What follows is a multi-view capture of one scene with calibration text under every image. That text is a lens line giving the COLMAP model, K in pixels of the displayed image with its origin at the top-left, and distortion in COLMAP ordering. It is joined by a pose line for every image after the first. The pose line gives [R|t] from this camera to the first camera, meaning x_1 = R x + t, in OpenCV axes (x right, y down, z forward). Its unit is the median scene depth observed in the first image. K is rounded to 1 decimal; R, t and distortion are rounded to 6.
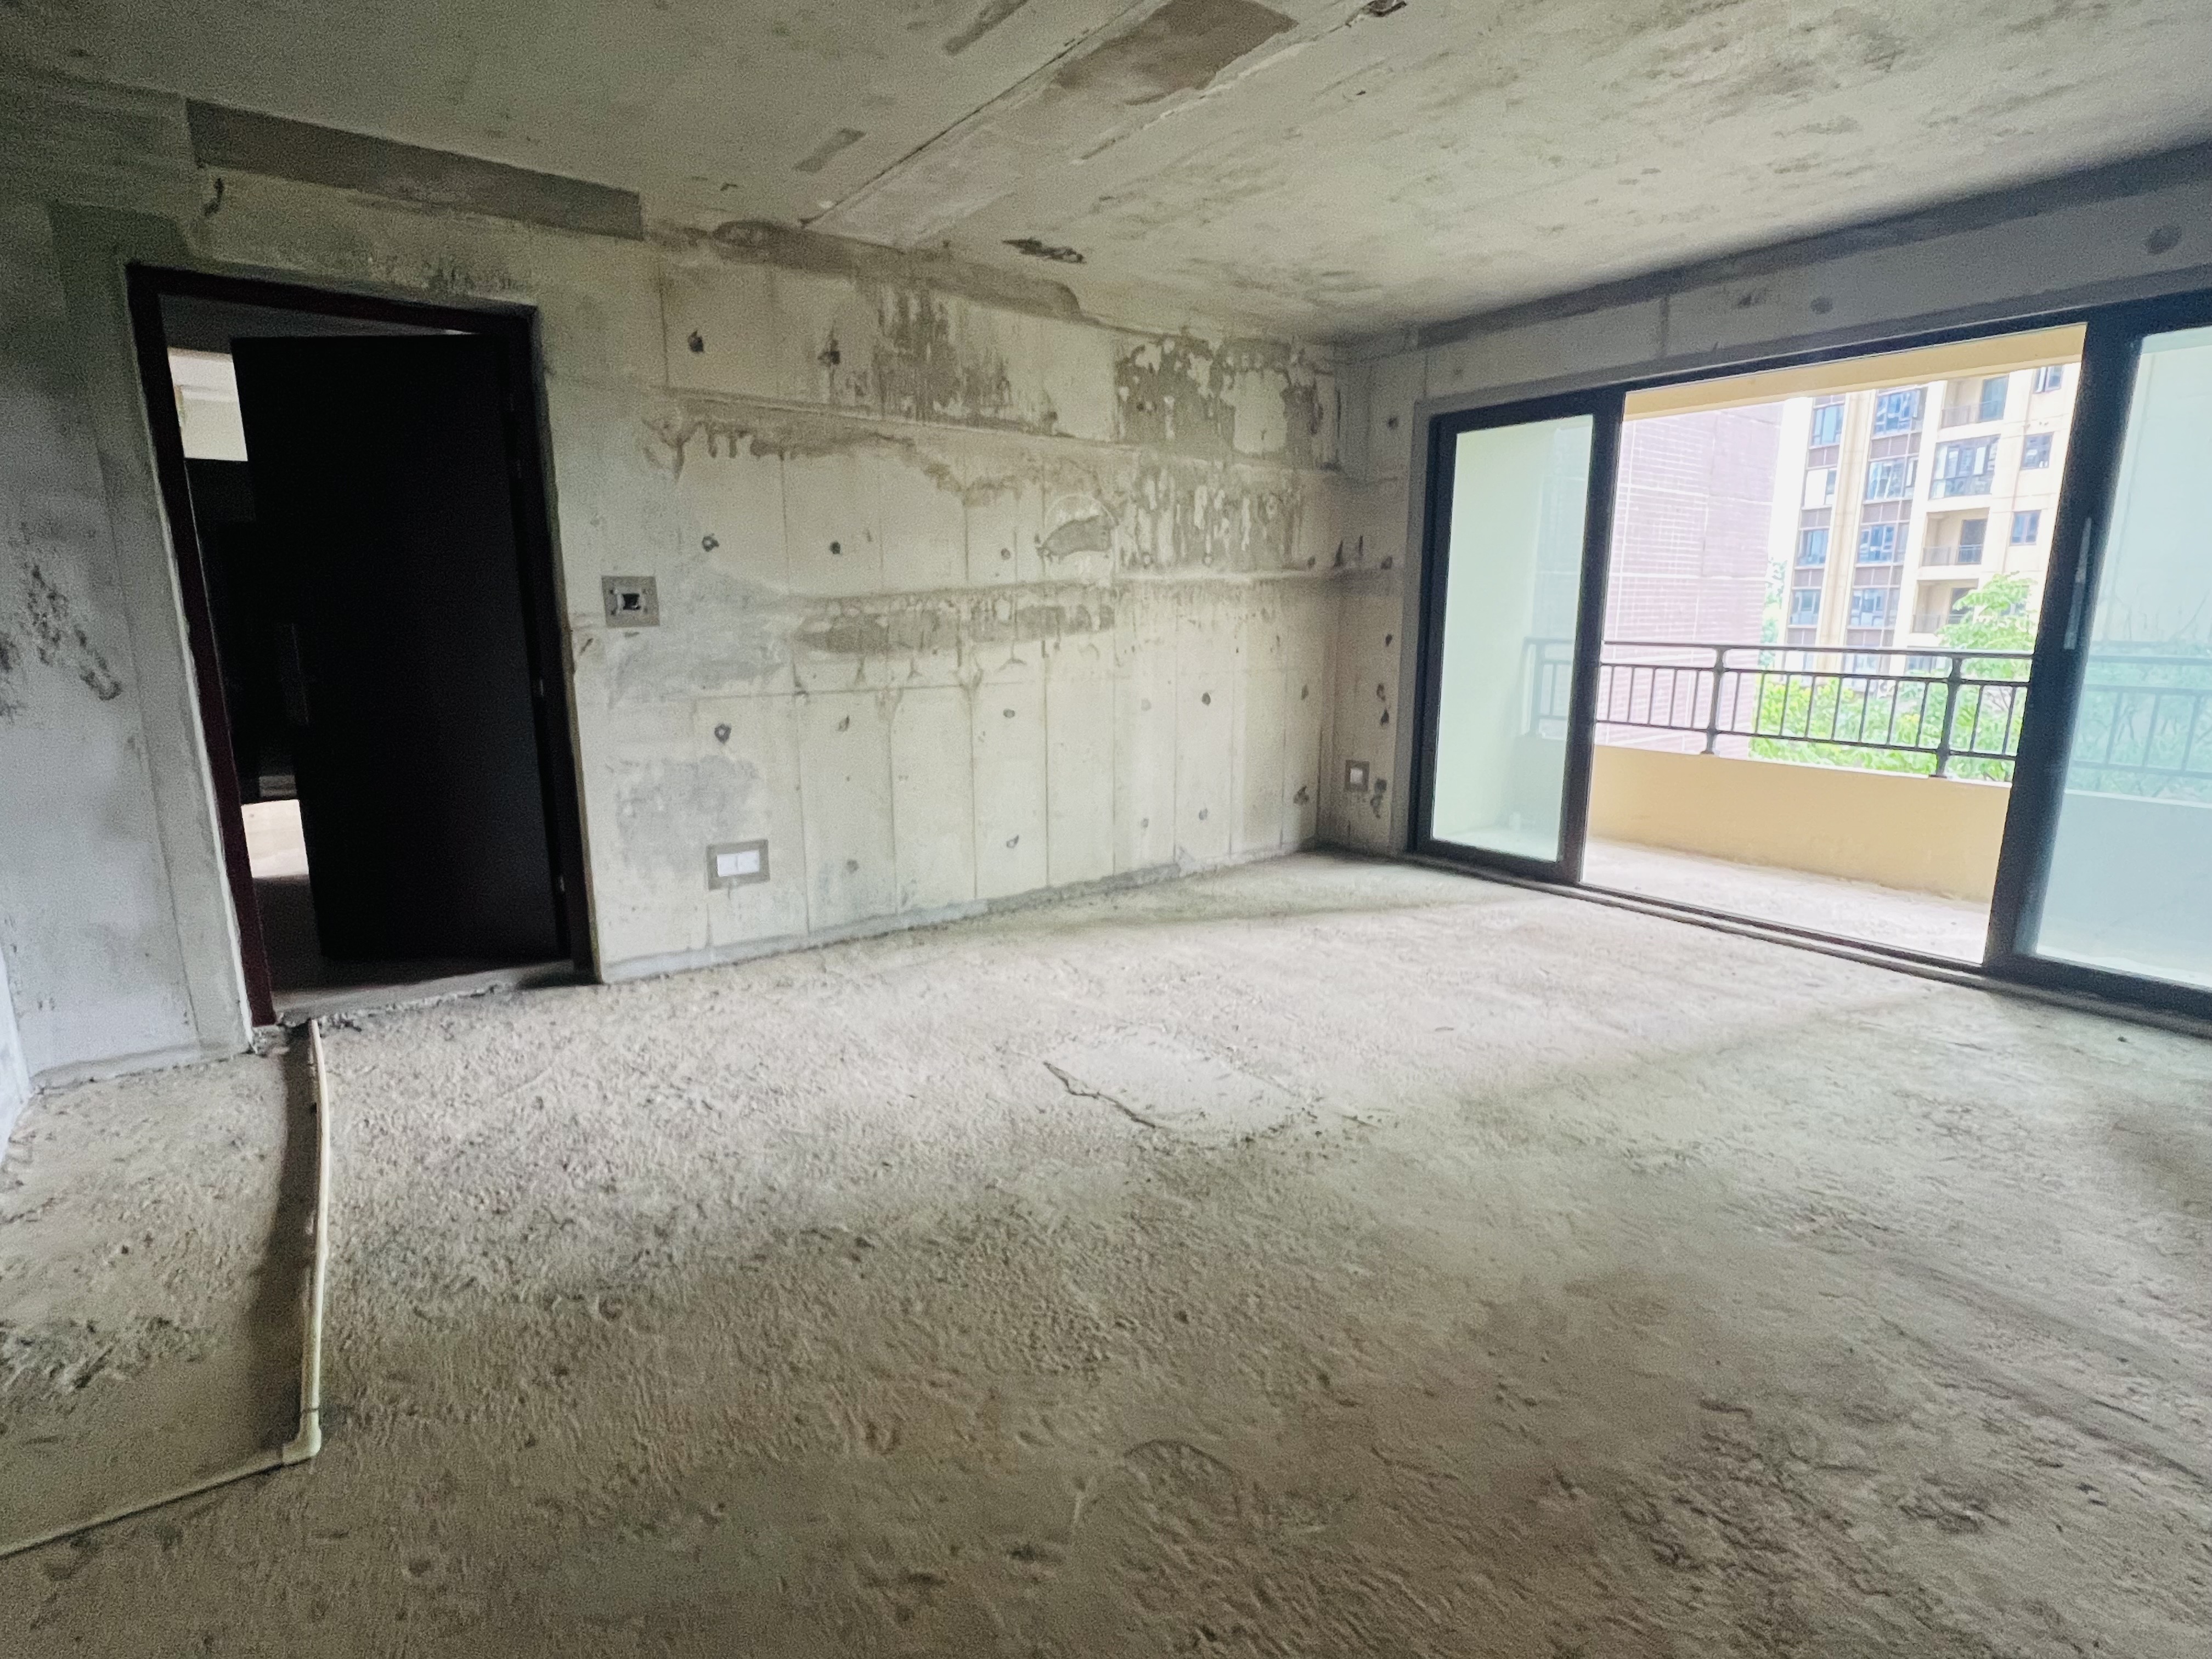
lens RADIAL K [[1104.6, 0, 1102.8], [0, 1104.6, 832.4], [0, 0, 1]] dist [-0.002262, 0.000583]
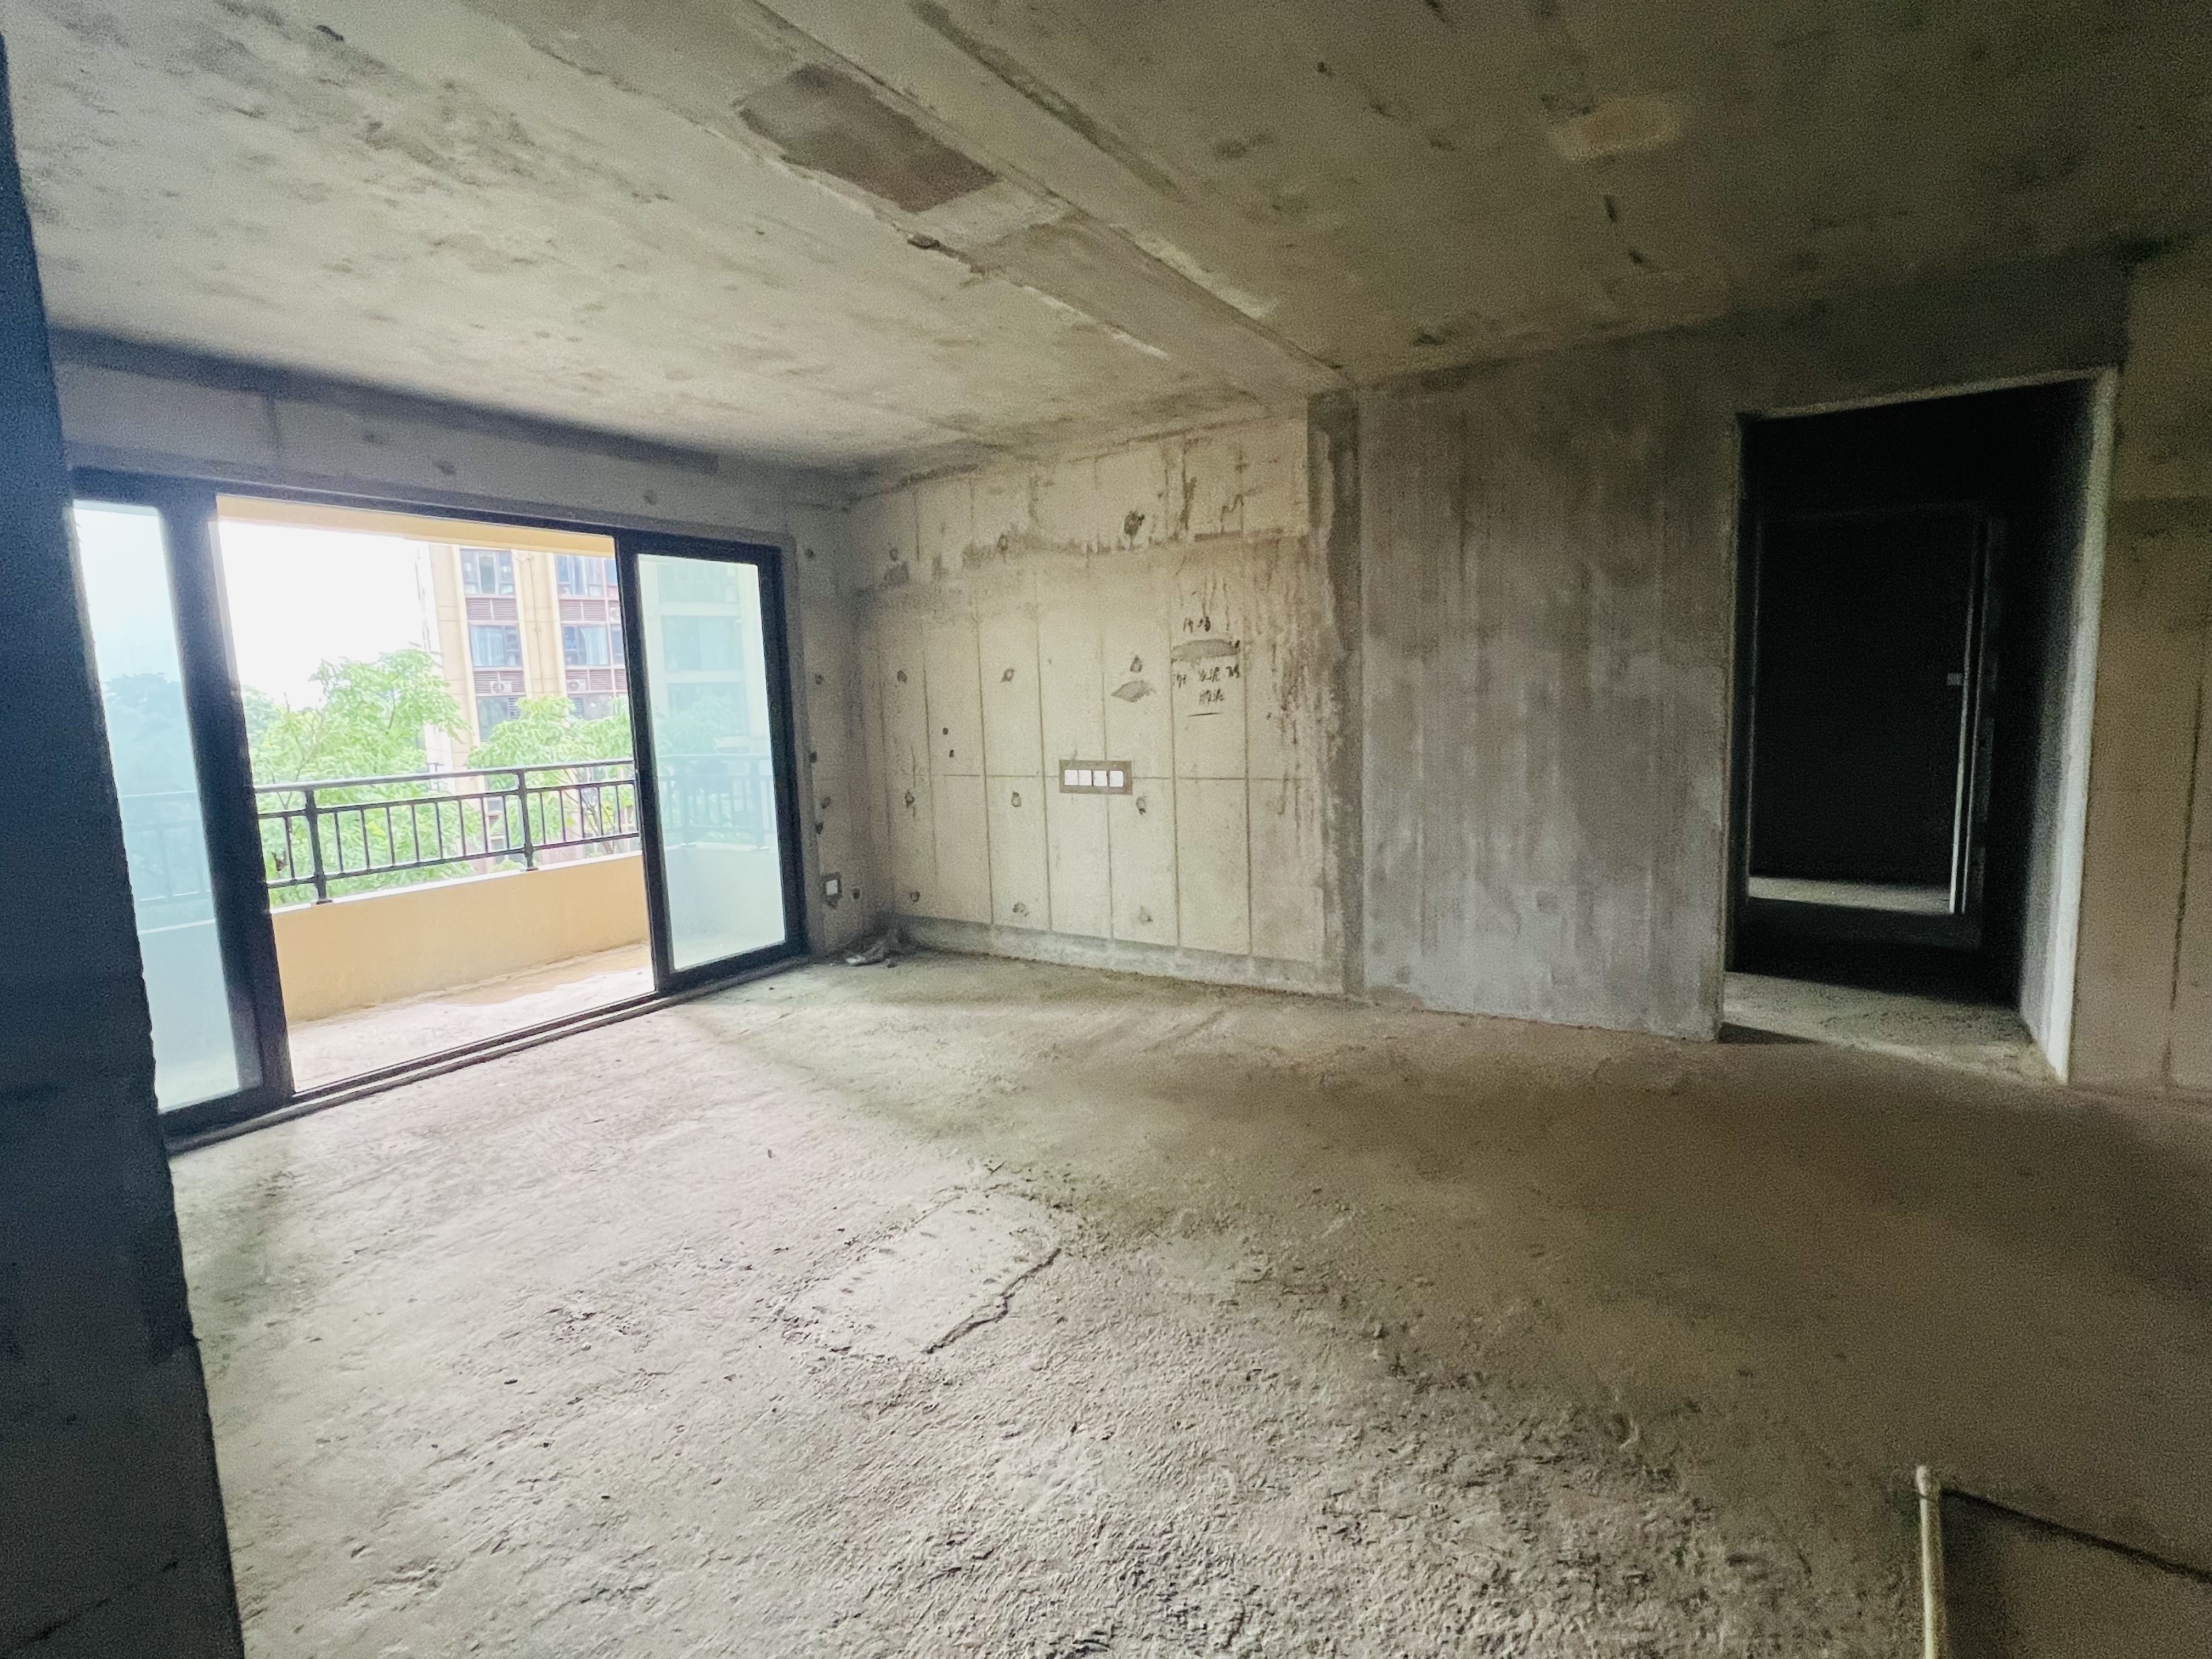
lens RADIAL K [[1093.6, 0, 1106.0], [0, 1093.6, 829.5], [0, 0, 1]] dist [0.000708, 0.001168]
pose [[-0.352620, -0.104120, 0.929956, -0.582887], [0.224644, 0.955310, 0.192140, -0.189681], [-0.908402, 0.276661, -0.313472, 0.806473]]
